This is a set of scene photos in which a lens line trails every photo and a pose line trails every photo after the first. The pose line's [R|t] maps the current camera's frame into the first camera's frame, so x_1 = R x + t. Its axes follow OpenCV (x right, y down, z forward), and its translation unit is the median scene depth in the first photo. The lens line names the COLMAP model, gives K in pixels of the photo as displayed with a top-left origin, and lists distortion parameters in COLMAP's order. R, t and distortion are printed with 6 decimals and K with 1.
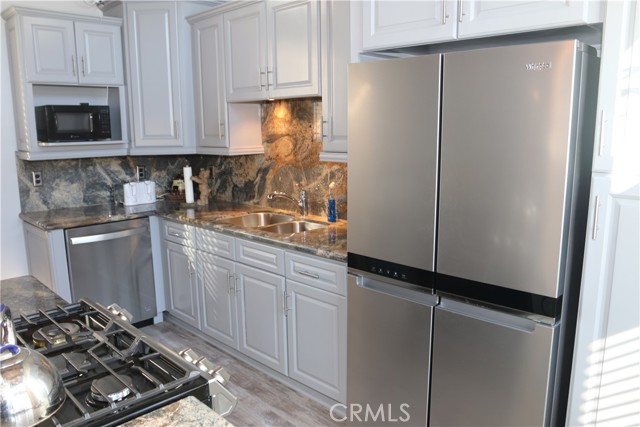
lens RADIAL K [[494.8, 0, 321.2], [0, 494.8, 213.5], [0, 0, 1]] dist [-0.067980, 0.013043]
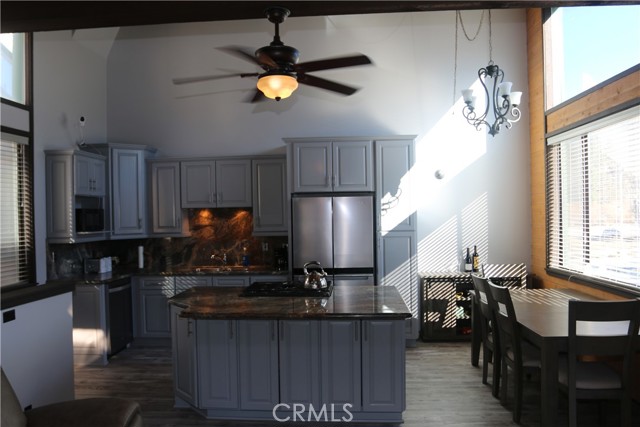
lens RADIAL K [[494.8, 0, 319.2], [0, 494.8, 215.7], [0, 0, 1]] dist [-0.067980, 0.013043]
pose [[0.744234, -0.004213, 0.667906, -0.967772], [0.127225, 0.982566, -0.135567, 0.107551], [-0.655690, 0.185868, 0.731795, -0.631766]]
